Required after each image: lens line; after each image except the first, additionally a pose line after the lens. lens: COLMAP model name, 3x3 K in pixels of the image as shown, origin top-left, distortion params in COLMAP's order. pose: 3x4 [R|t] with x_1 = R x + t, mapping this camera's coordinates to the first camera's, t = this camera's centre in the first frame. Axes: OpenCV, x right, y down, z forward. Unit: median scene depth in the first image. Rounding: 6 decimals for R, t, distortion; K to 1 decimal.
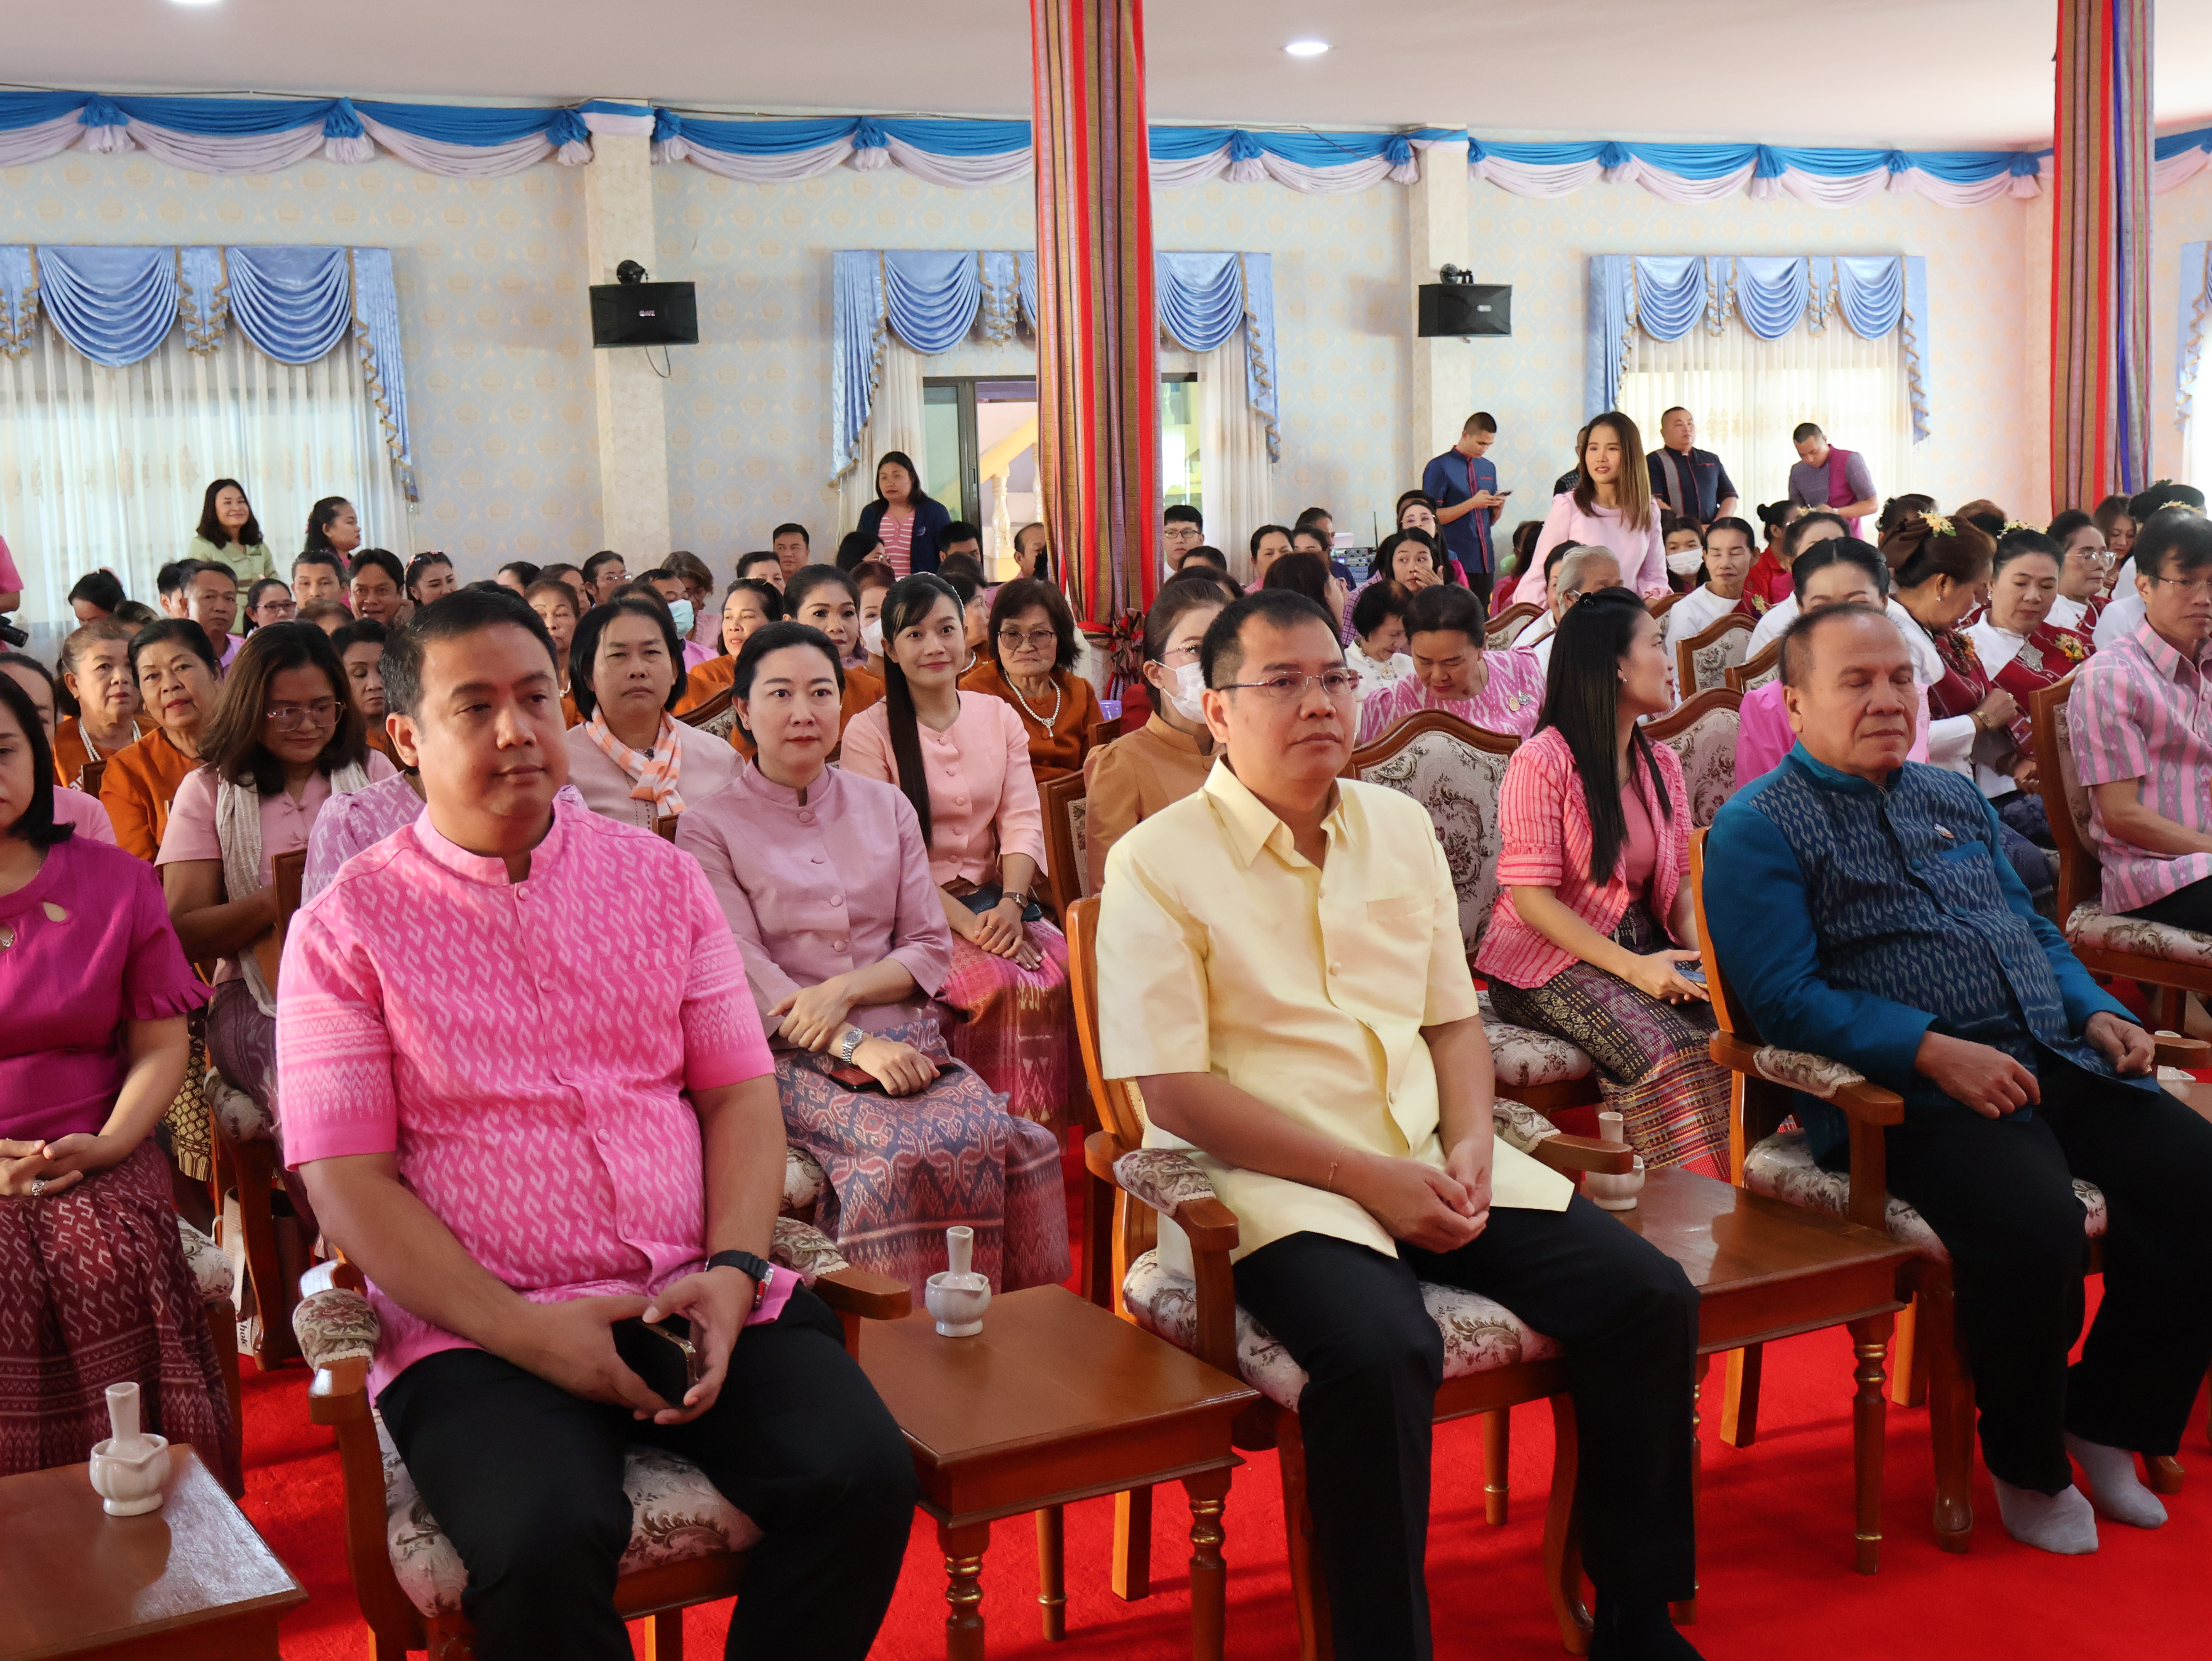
lens RADIAL K [[2869.9, 0, 1106.0], [0, 2869.9, 830.5], [0, 0, 1]] dist [0.024006, 0.019276]
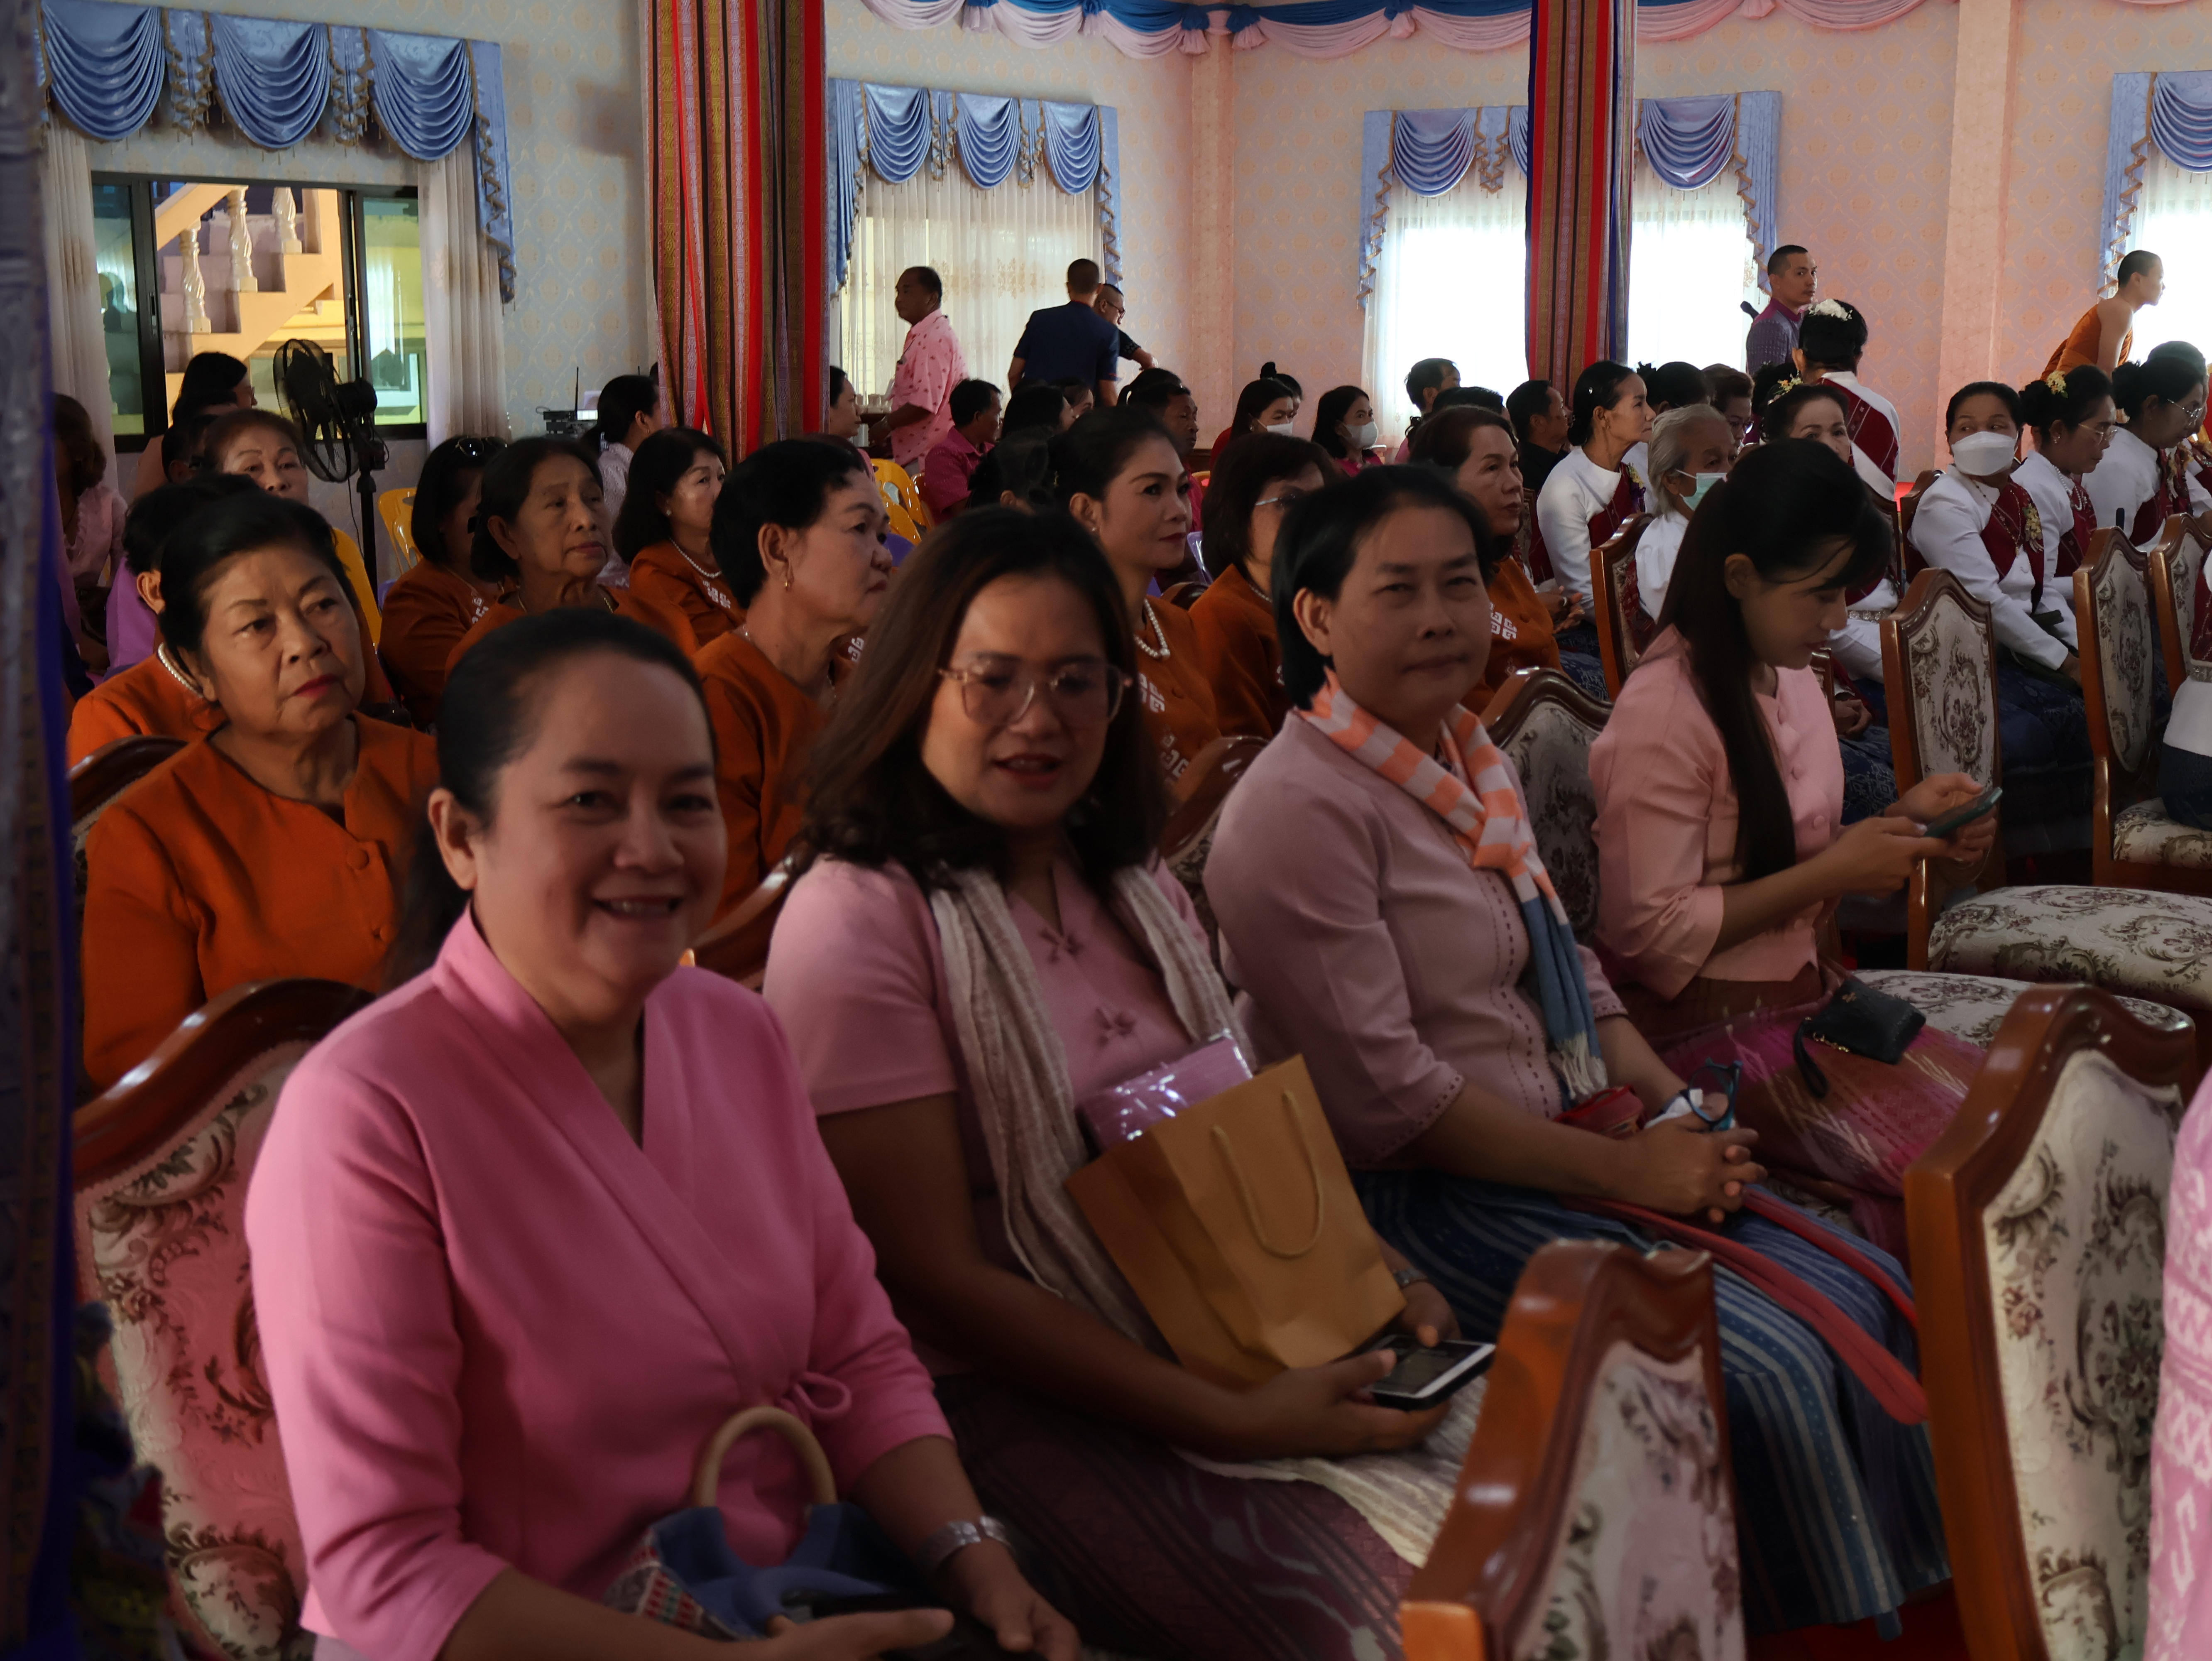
lens RADIAL K [[2815.0, 0, 1106.0], [0, 2815.0, 830.5], [0, 0, 1]] dist [0.009146, 0.027914]
pose [[0.896520, -0.047474, 0.440452, -0.152207], [0.027235, 0.998267, 0.052161, -0.015199], [-0.442165, -0.034768, 0.896260, 0.200908]]
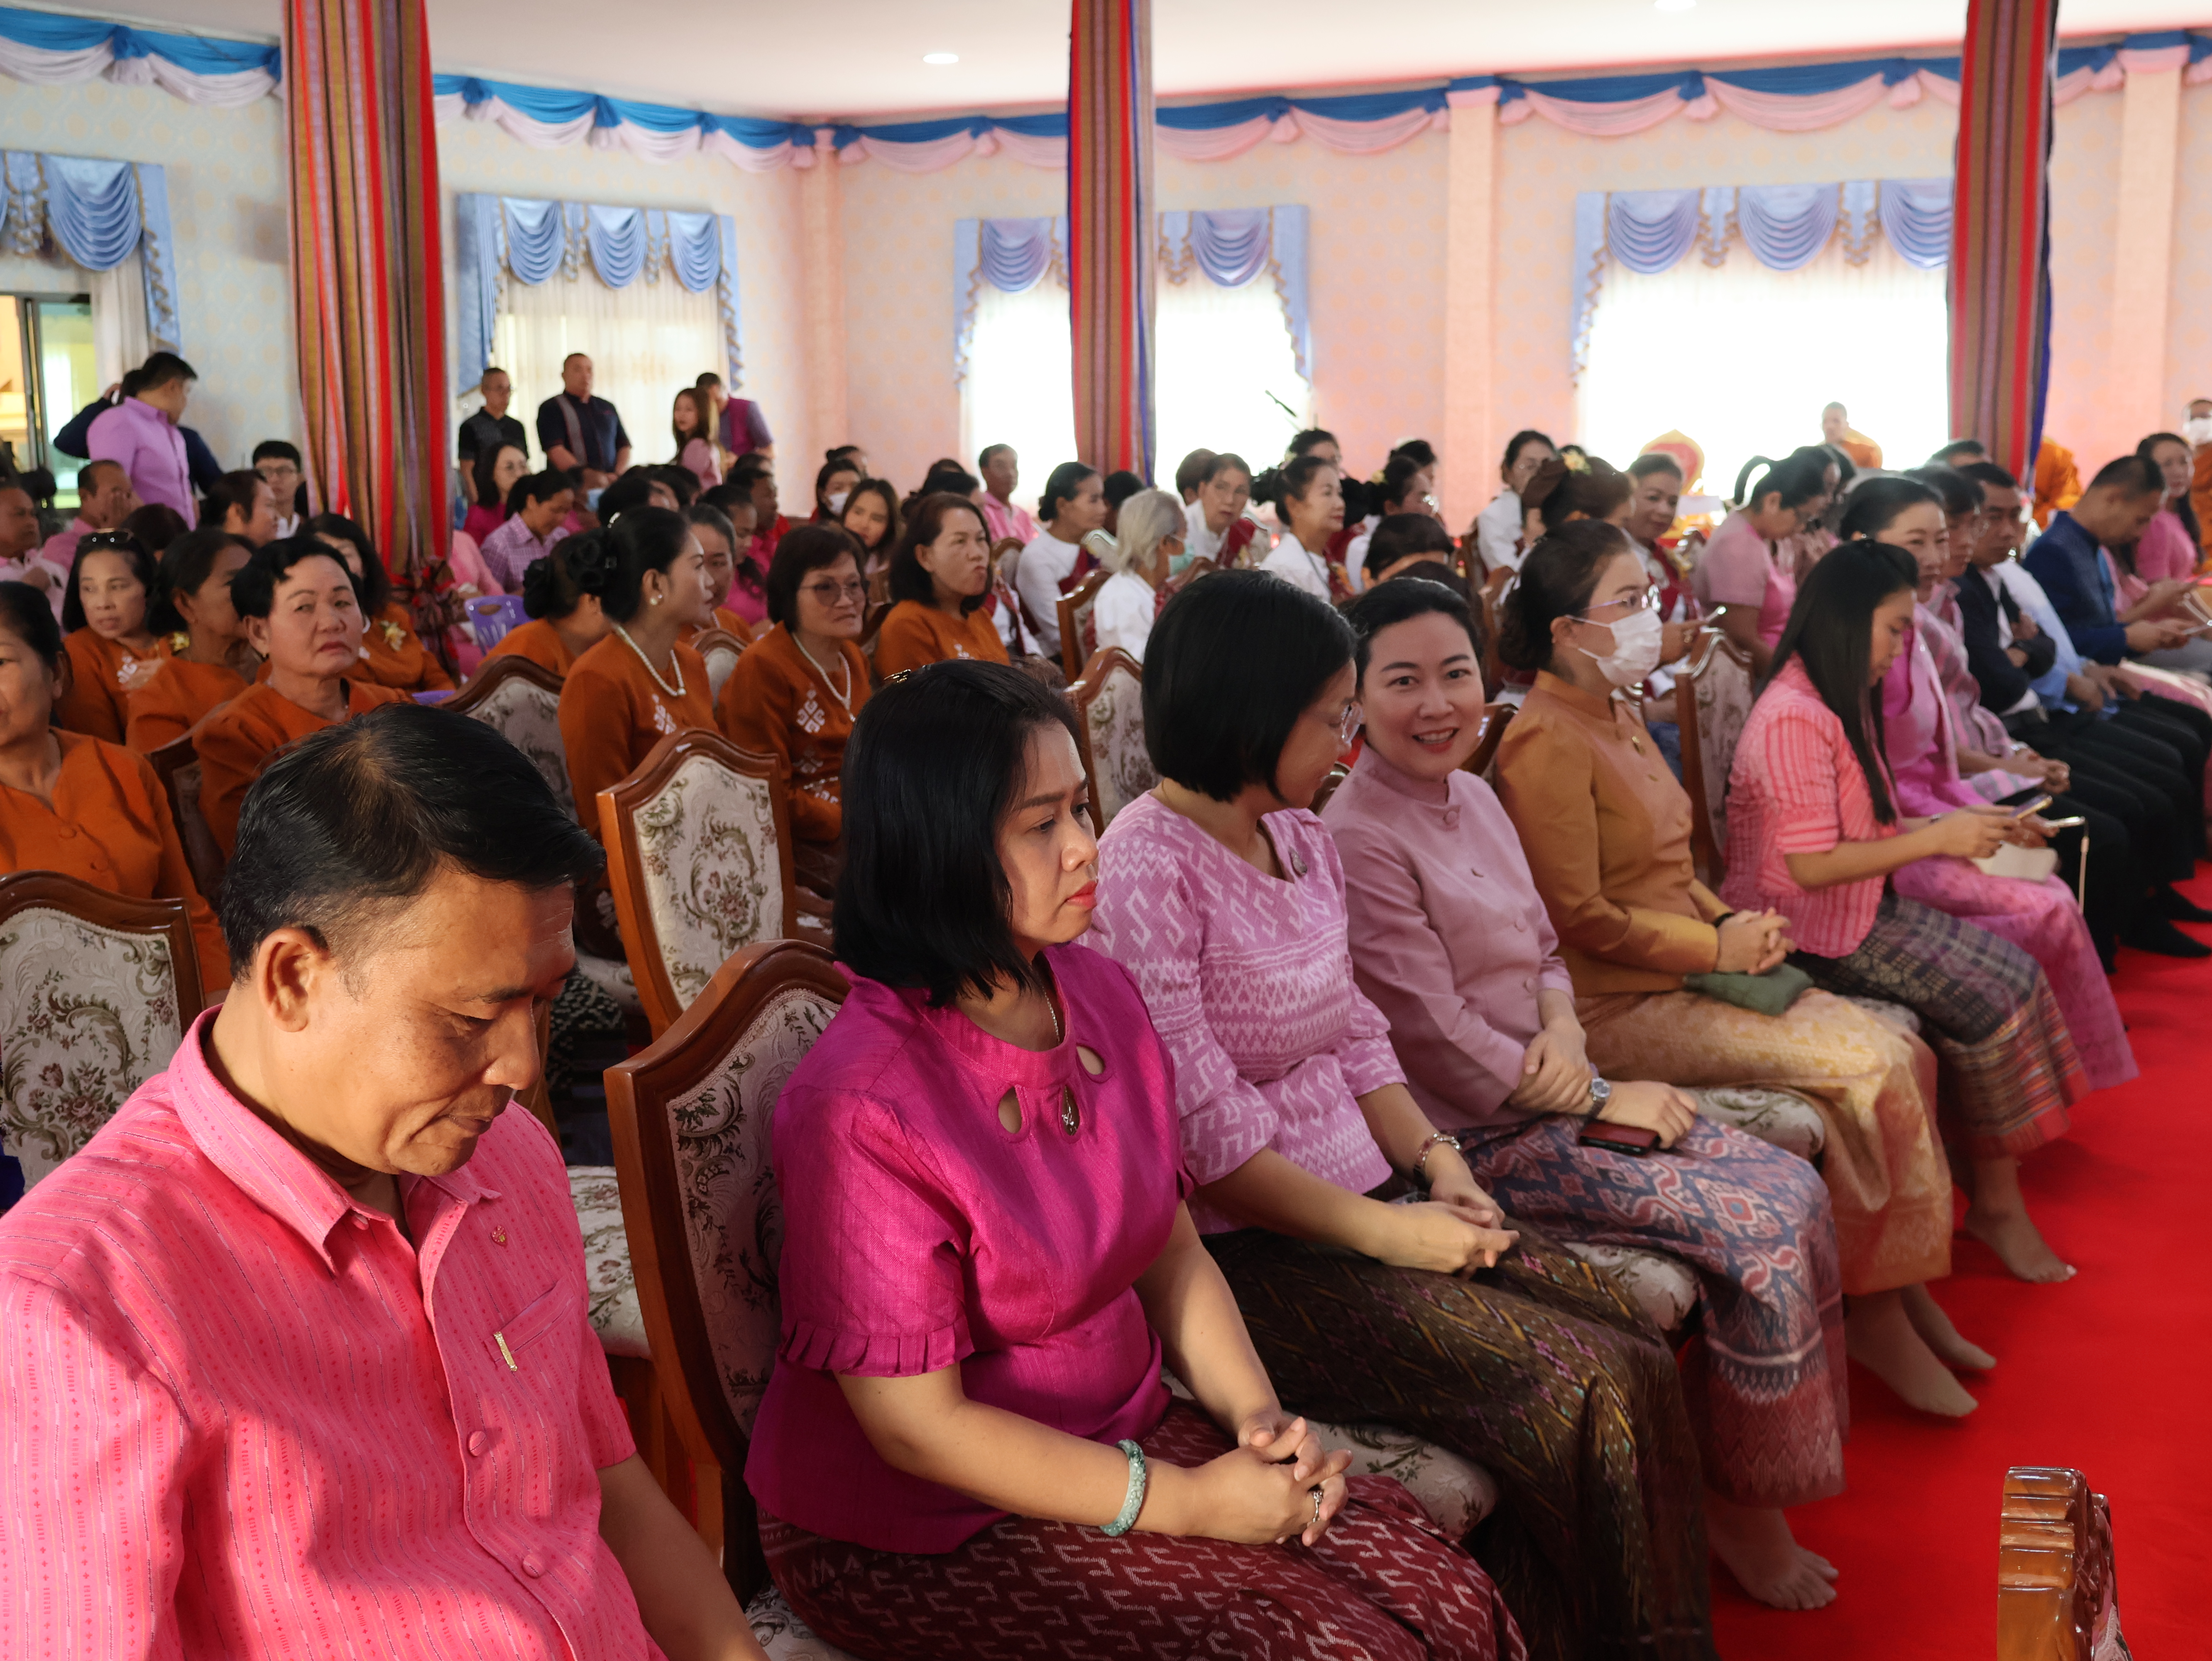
lens RADIAL K [[2654.9, 0, 1106.0], [0, 2654.9, 830.5], [0, 0, 1]] dist [0.010493, 0.016928]
pose [[0.835303, -0.064769, 0.545962, -0.168852], [0.049987, 0.997871, 0.041901, -0.010751], [-0.547513, -0.007709, 0.836762, 0.128290]]
